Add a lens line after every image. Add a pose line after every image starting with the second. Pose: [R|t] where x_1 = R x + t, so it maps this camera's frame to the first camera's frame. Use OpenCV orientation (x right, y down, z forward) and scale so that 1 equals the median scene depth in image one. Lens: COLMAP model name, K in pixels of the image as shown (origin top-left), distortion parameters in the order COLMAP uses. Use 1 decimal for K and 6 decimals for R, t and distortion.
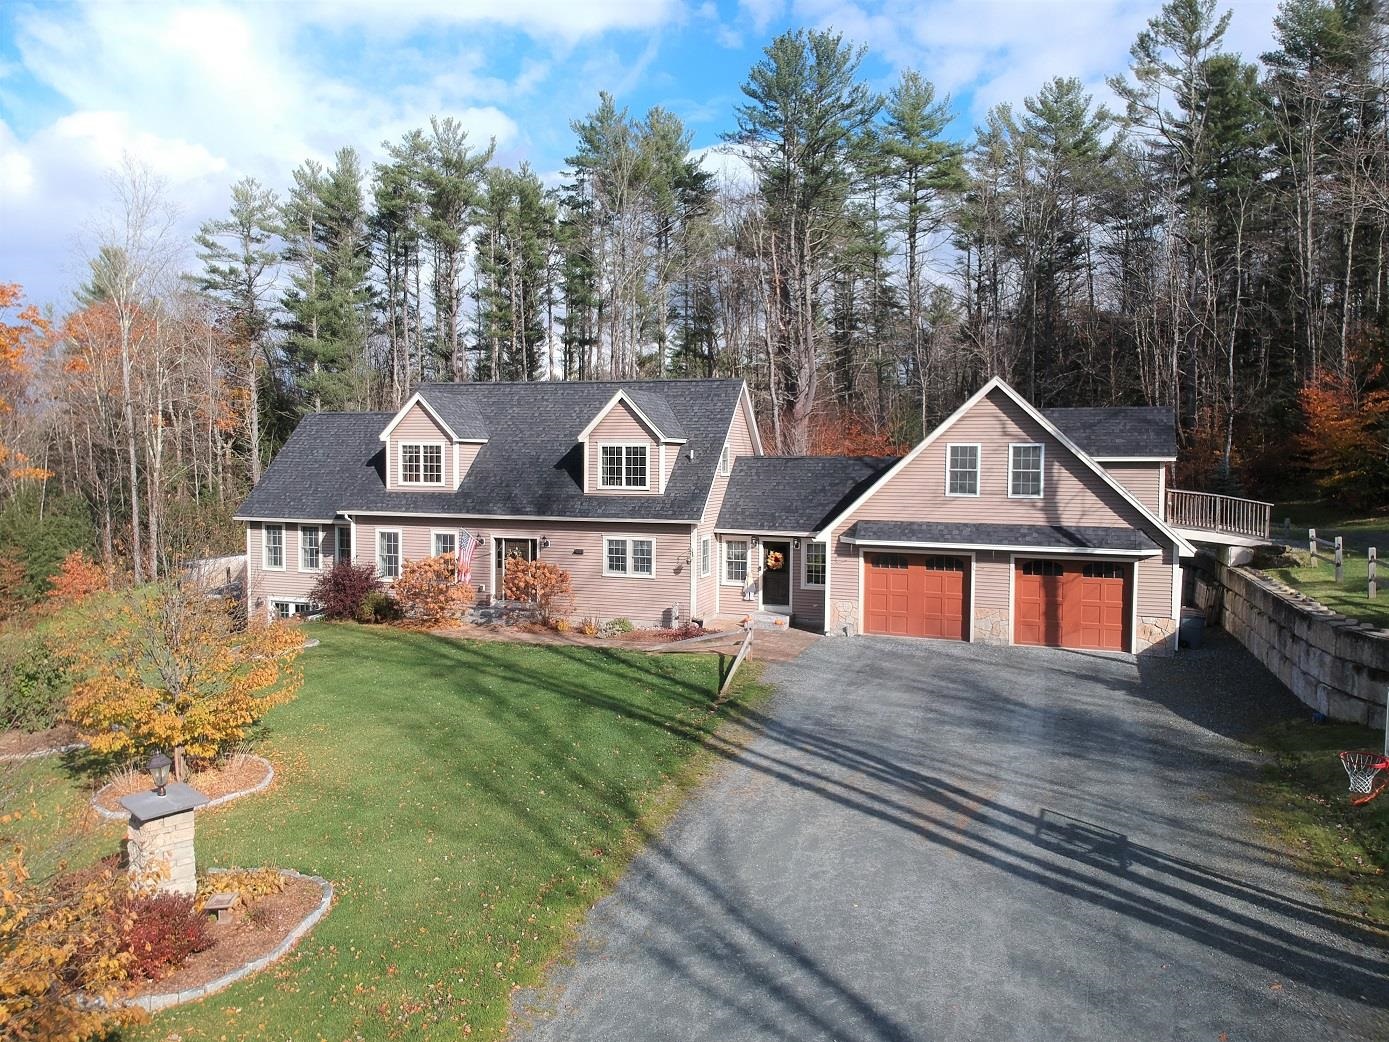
lens RADIAL K [[1026.0, 0, 694.5], [0, 1026.0, 521.0], [0, 0, 1]] dist [0.012632, -0.053126]
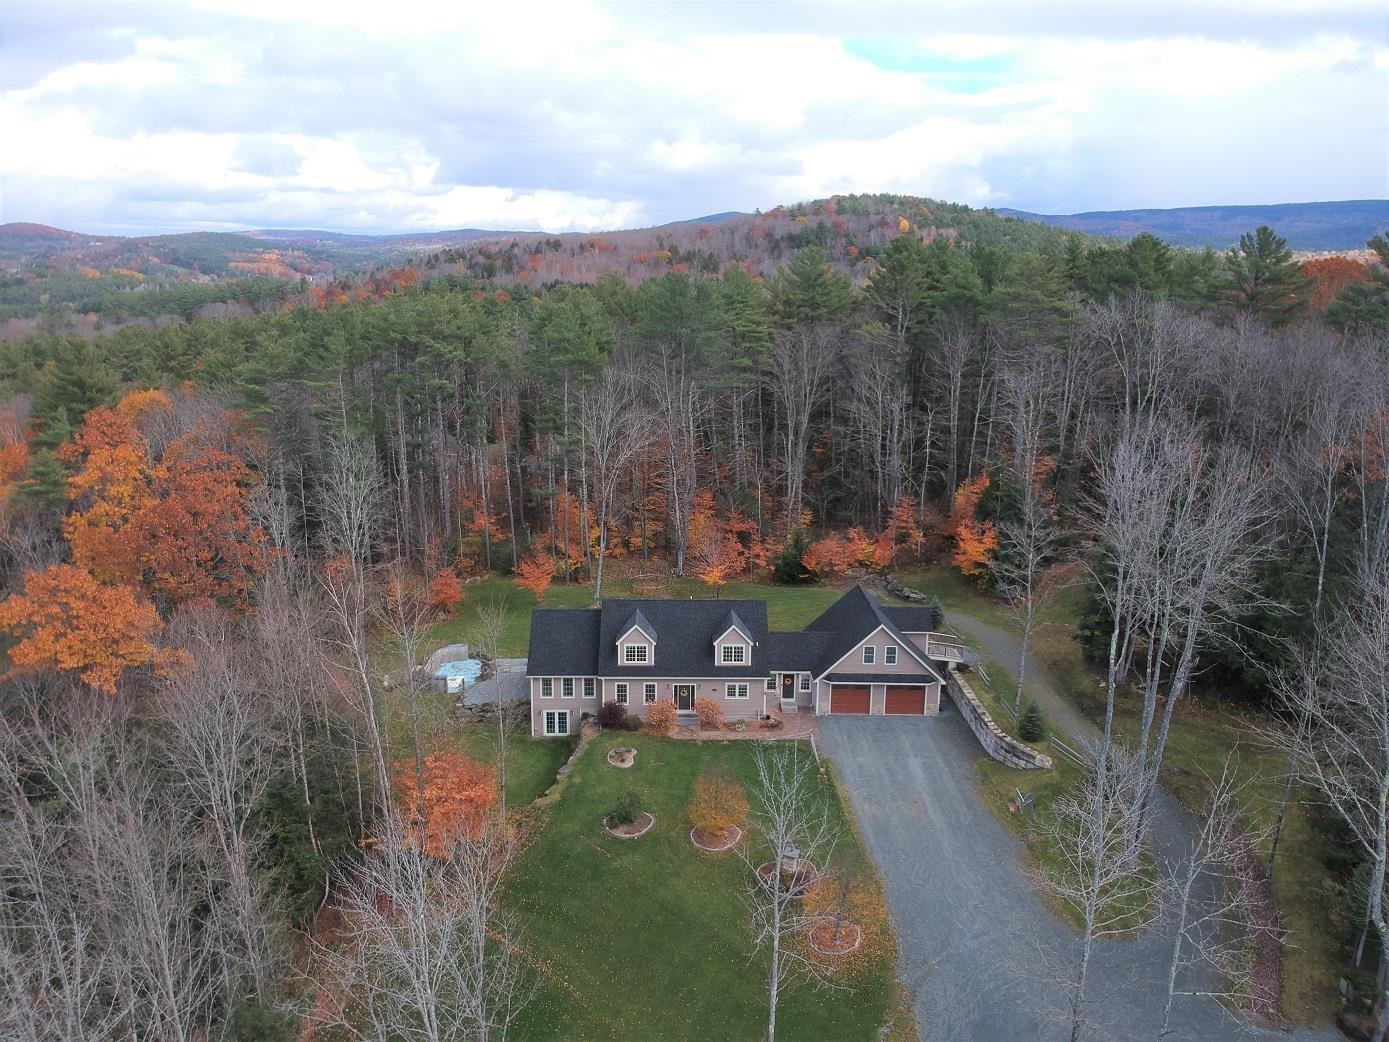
lens RADIAL K [[1026.0, 0, 694.5], [0, 1026.0, 521.0], [0, 0, 1]] dist [0.012632, -0.053126]
pose [[0.935090, -0.074019, 0.346594, -0.846222], [0.006135, 0.981182, 0.192989, -0.723615], [-0.354357, -0.178335, 0.917948, -0.978441]]
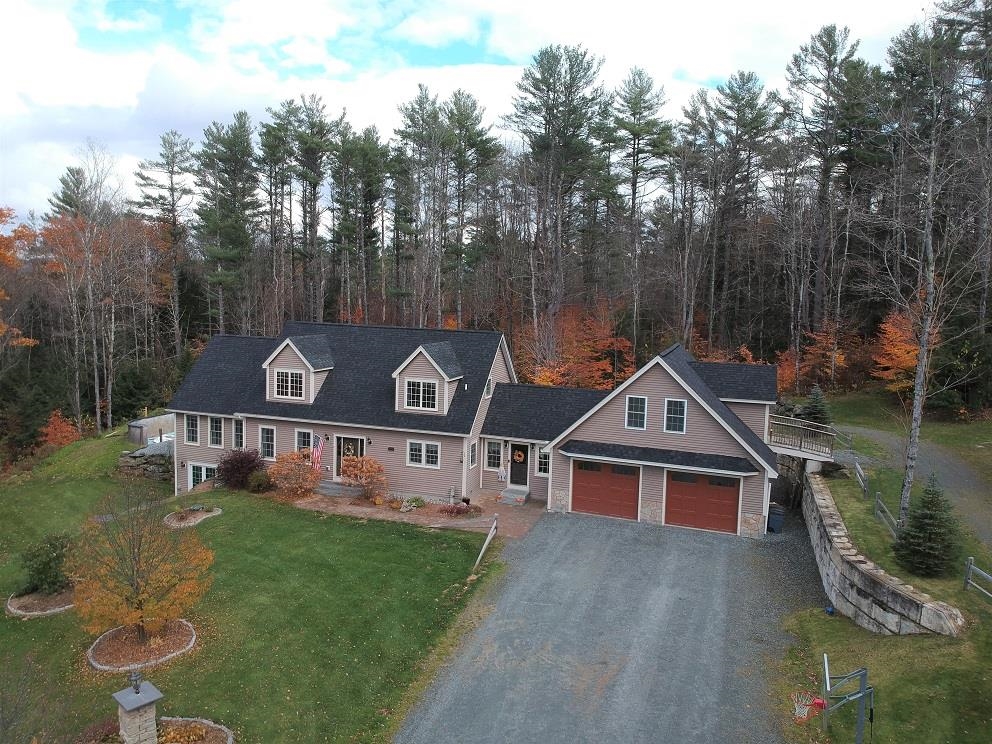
lens RADIAL K [[732.8, 0, 496.0], [0, 732.8, 372.0], [0, 0, 1]] dist [0.012632, -0.053126]
pose [[0.999638, 0.024483, 0.011179, 0.026657], [-0.025003, 0.998481, 0.049093, -0.127449], [-0.009960, -0.049354, 0.998732, -0.085339]]
